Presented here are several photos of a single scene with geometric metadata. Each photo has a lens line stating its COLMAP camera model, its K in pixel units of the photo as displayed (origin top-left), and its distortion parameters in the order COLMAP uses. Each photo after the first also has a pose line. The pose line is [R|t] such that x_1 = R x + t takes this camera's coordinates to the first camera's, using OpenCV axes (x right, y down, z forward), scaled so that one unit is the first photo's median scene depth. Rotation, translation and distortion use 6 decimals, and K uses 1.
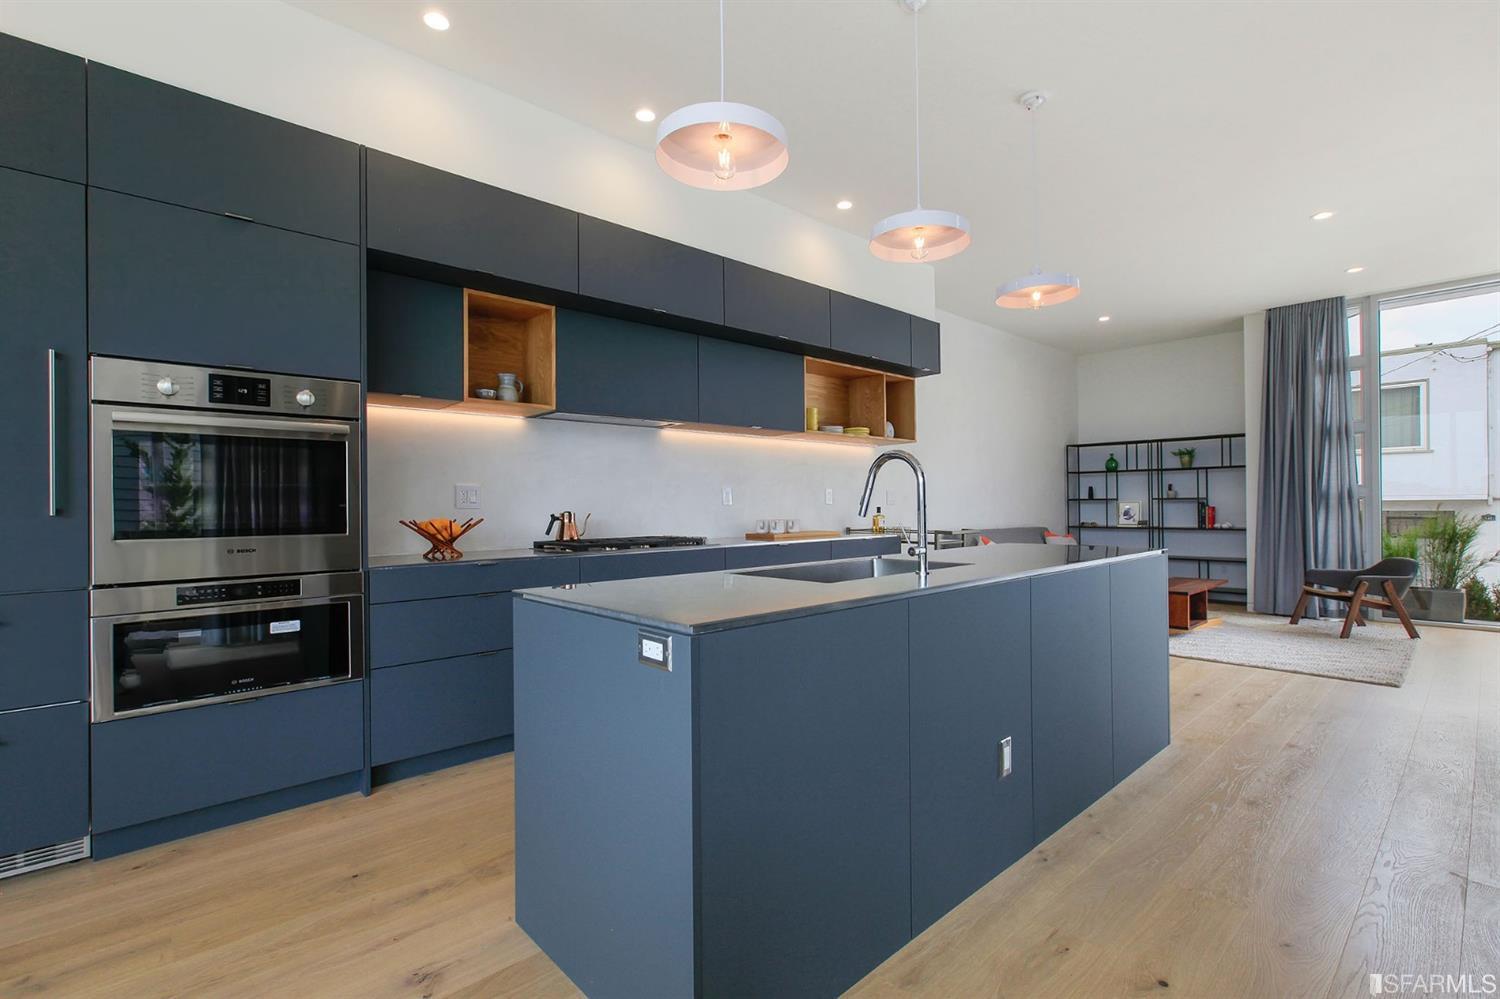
lens RADIAL K [[679.3, 0, 746.0], [0, 679.3, 500.8], [0, 0, 1]] dist [-0.000355, 0.000943]
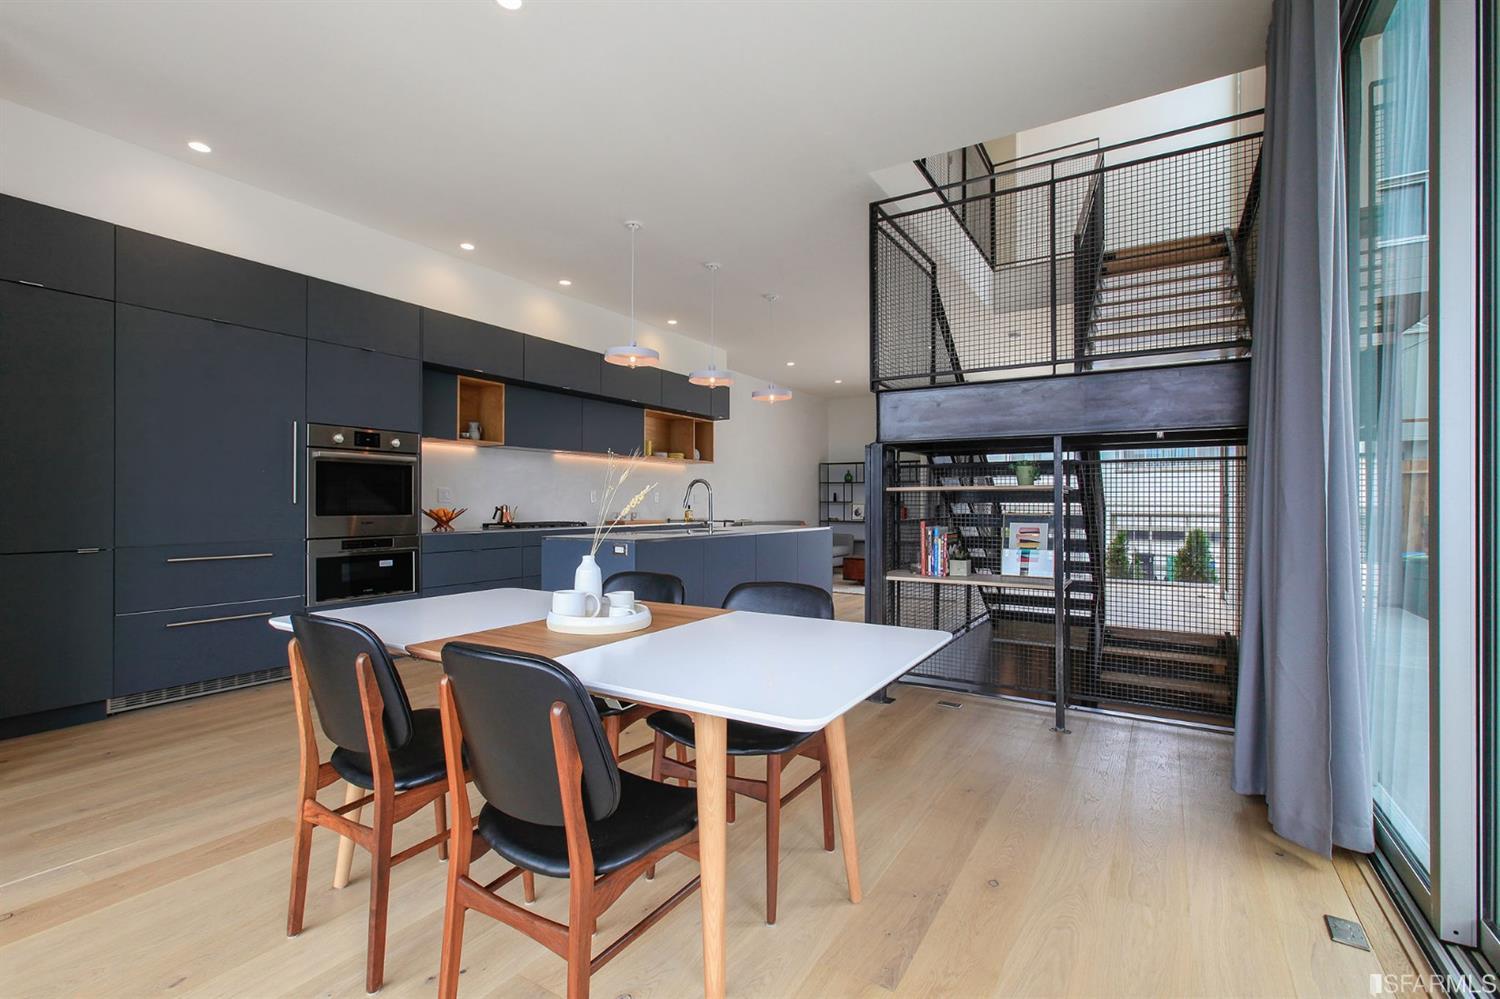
lens RADIAL K [[679.3, 0, 746.0], [0, 679.3, 500.8], [0, 0, 1]] dist [-0.000355, 0.000943]
pose [[0.960010, 0.012987, 0.279664, -0.113600], [-0.013180, 0.999912, -0.001189, -0.000195], [-0.279655, -0.002545, 0.960097, -0.523176]]
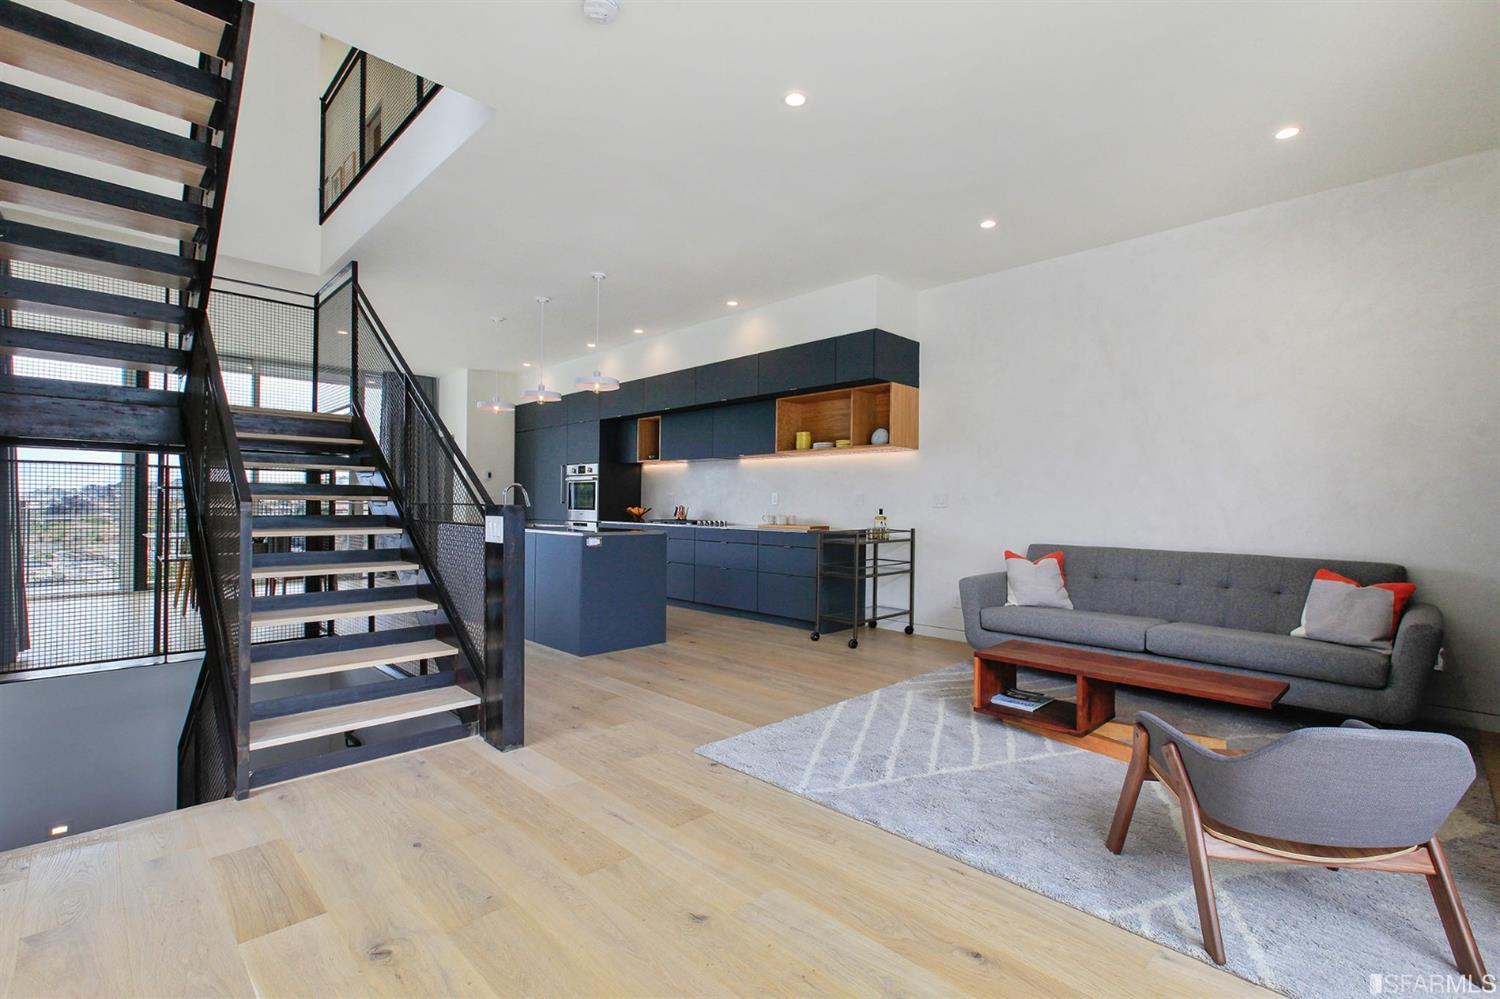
lens RADIAL K [[679.3, 0, 746.0], [0, 679.3, 500.8], [0, 0, 1]] dist [-0.000355, 0.000943]
pose [[0.039017, 0.006225, -0.999219, 1.326493], [-0.004757, 0.999970, 0.006044, -0.009435], [0.999227, 0.004517, 0.039046, 0.787356]]
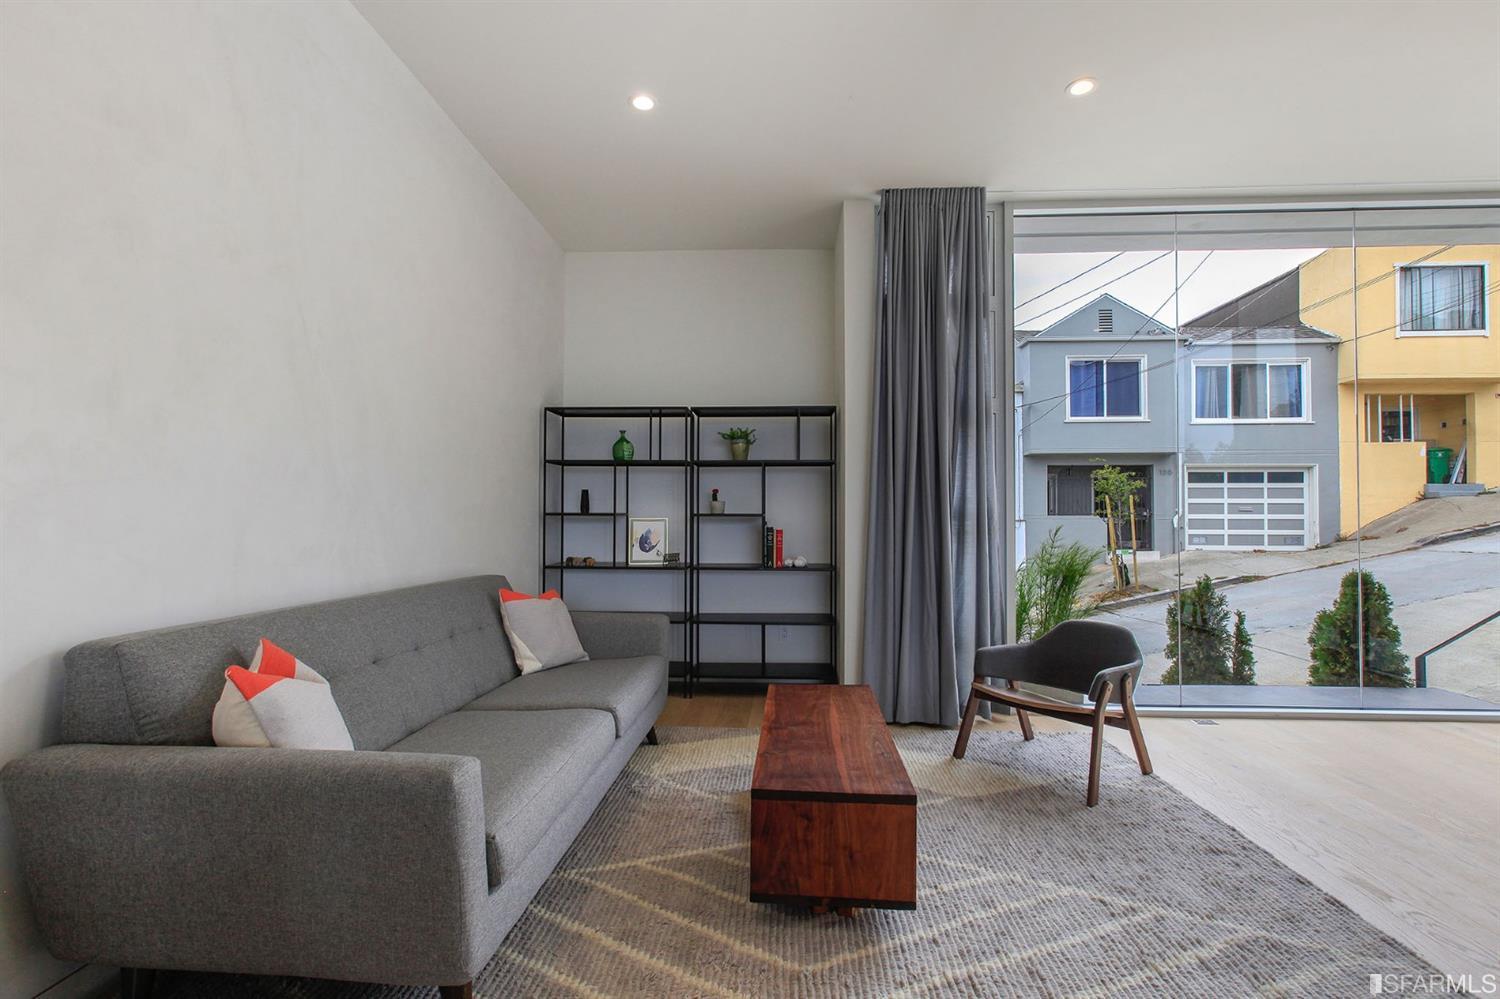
lens RADIAL K [[679.3, 0, 746.0], [0, 679.3, 500.8], [0, 0, 1]] dist [-0.000355, 0.000943]
pose [[0.718164, 0.032492, 0.695115, 0.387484], [-0.014839, 0.999397, -0.031384, 0.003929], [-0.695716, 0.012224, 0.718213, 0.896987]]
